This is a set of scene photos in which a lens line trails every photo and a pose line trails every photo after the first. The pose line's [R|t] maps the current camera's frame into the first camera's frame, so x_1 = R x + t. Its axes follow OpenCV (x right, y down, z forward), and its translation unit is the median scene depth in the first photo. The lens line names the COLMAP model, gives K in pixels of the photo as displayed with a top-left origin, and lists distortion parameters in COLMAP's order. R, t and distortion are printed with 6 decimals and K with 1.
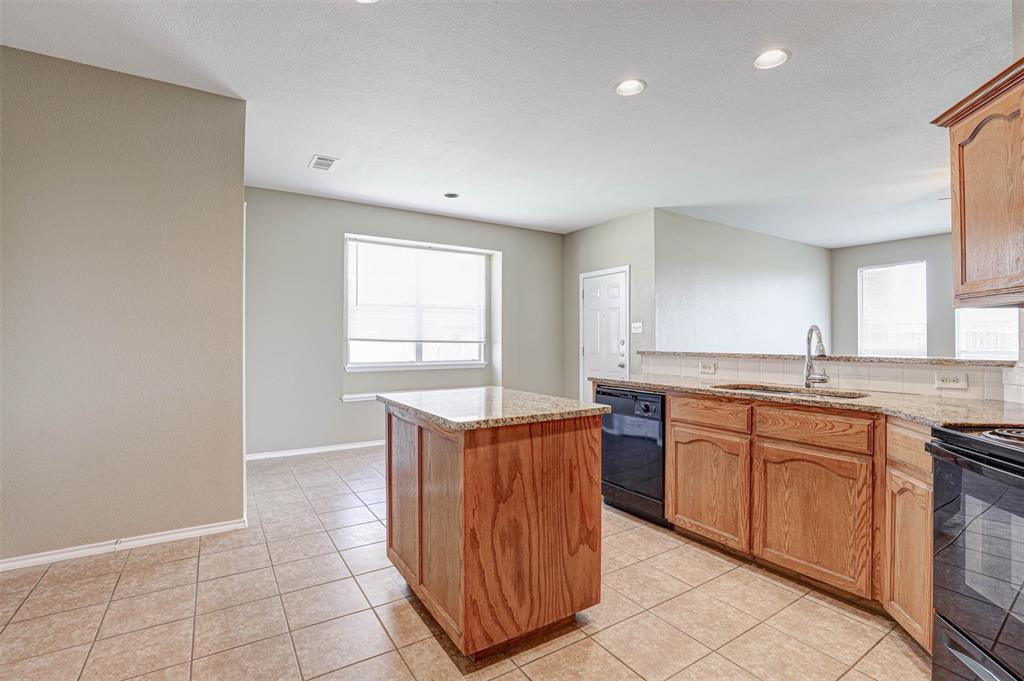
lens RADIAL K [[474.7, 0, 514.2], [0, 474.7, 354.9], [0, 0, 1]] dist [-0.030863, 0.002367]
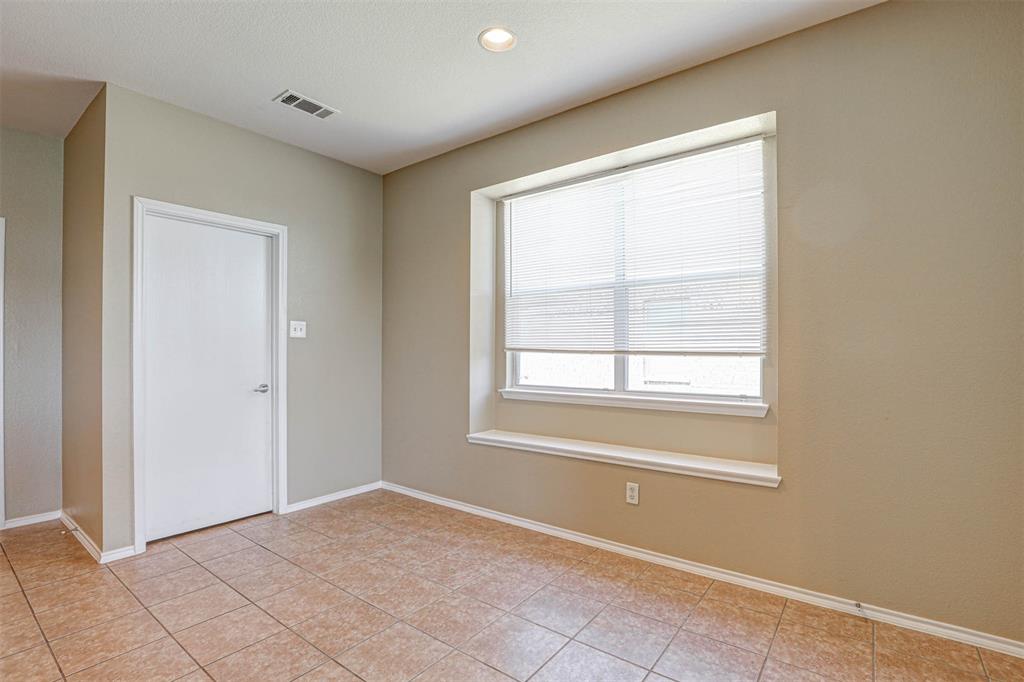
lens RADIAL K [[474.5, 0, 514.1], [0, 474.5, 344.3], [0, 0, 1]] dist [-0.039728, 0.008006]
pose [[0.352876, -0.002126, -0.935668, 0.253843], [-0.029100, 0.999489, -0.013246, -0.027034], [0.935217, 0.031902, 0.352634, 0.704227]]
